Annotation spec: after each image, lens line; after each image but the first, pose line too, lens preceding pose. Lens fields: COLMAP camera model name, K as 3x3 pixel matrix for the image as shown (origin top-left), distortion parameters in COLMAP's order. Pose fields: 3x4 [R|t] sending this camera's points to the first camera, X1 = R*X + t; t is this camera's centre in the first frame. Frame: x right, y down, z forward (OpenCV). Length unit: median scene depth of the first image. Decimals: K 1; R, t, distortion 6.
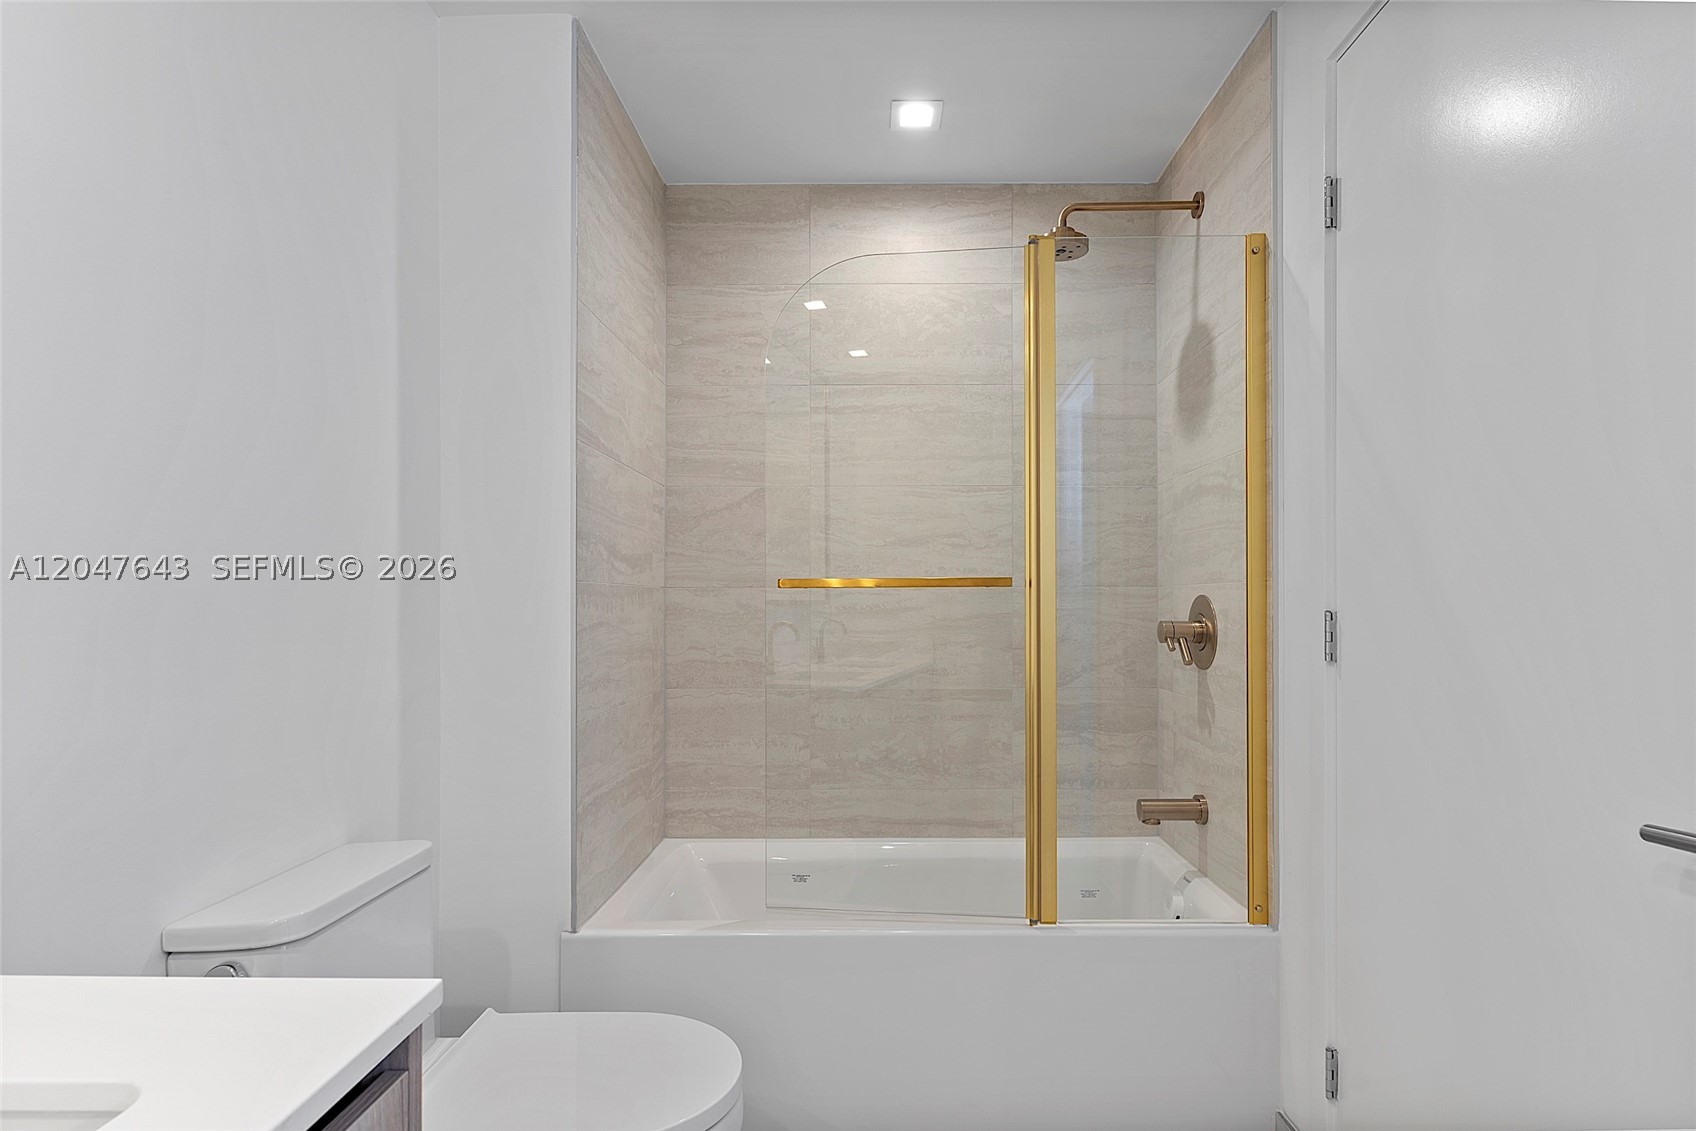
lens RADIAL K [[829.1, 0, 855.0], [0, 829.1, 594.0], [0, 0, 1]] dist [0.000849, 0.000075]
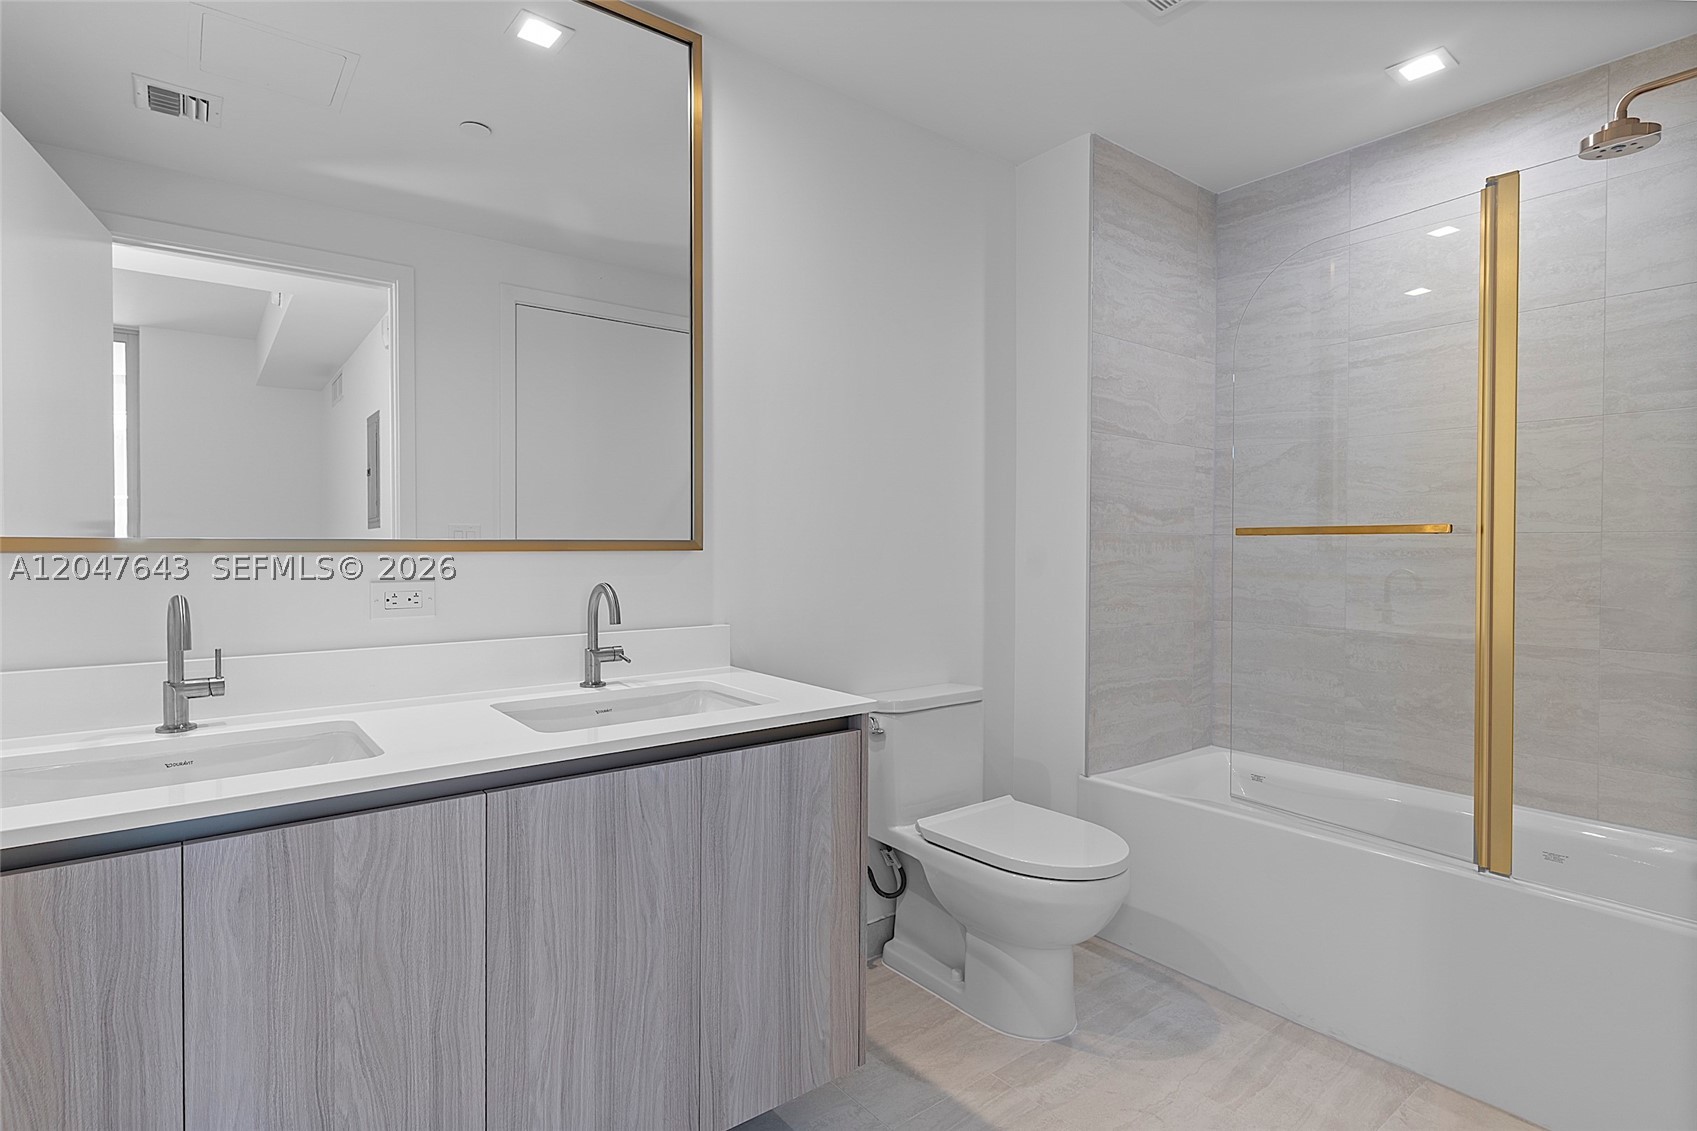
lens RADIAL K [[843.5, 0, 848.2], [0, 843.5, 546.4], [0, 0, 1]] dist [0.003017, 0.000300]
pose [[0.630058, 0.005673, -0.776527, 0.385038], [-0.001390, 0.999980, 0.006178, 0.001705], [0.776546, -0.002814, 0.630054, -0.170648]]
